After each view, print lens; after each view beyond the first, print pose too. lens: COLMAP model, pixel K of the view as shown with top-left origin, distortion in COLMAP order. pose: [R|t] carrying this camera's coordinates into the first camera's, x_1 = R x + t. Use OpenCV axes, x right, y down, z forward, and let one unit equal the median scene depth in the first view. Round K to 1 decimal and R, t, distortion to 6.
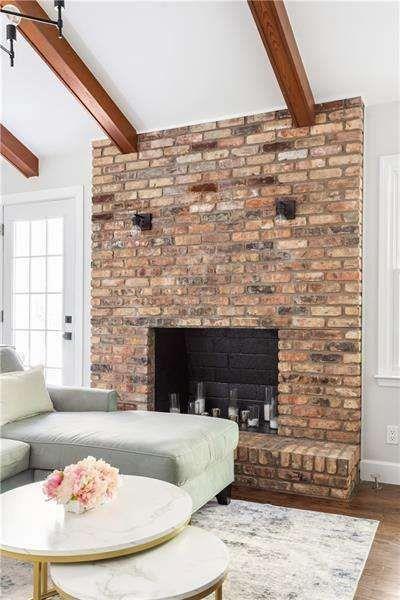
lens RADIAL K [[523.7, 0, 200.7], [0, 523.7, 319.4], [0, 0, 1]] dist [0.003828, 0.003245]
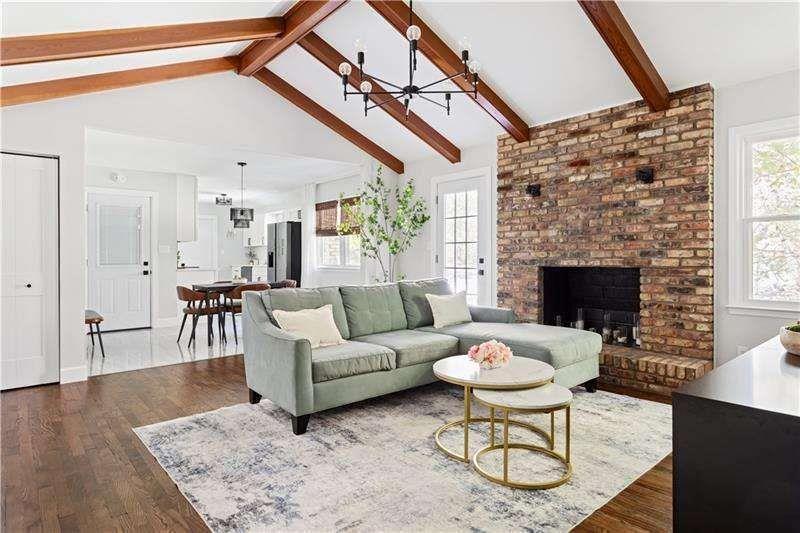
lens RADIAL K [[458.6, 0, 400.1], [0, 458.6, 261.2], [0, 0, 1]] dist [0.001760, 0.000768]
pose [[0.911788, -0.004897, -0.410631, 0.072939], [0.007002, 0.999969, 0.003623, -0.005933], [0.410601, -0.006179, 0.911794, -0.286769]]
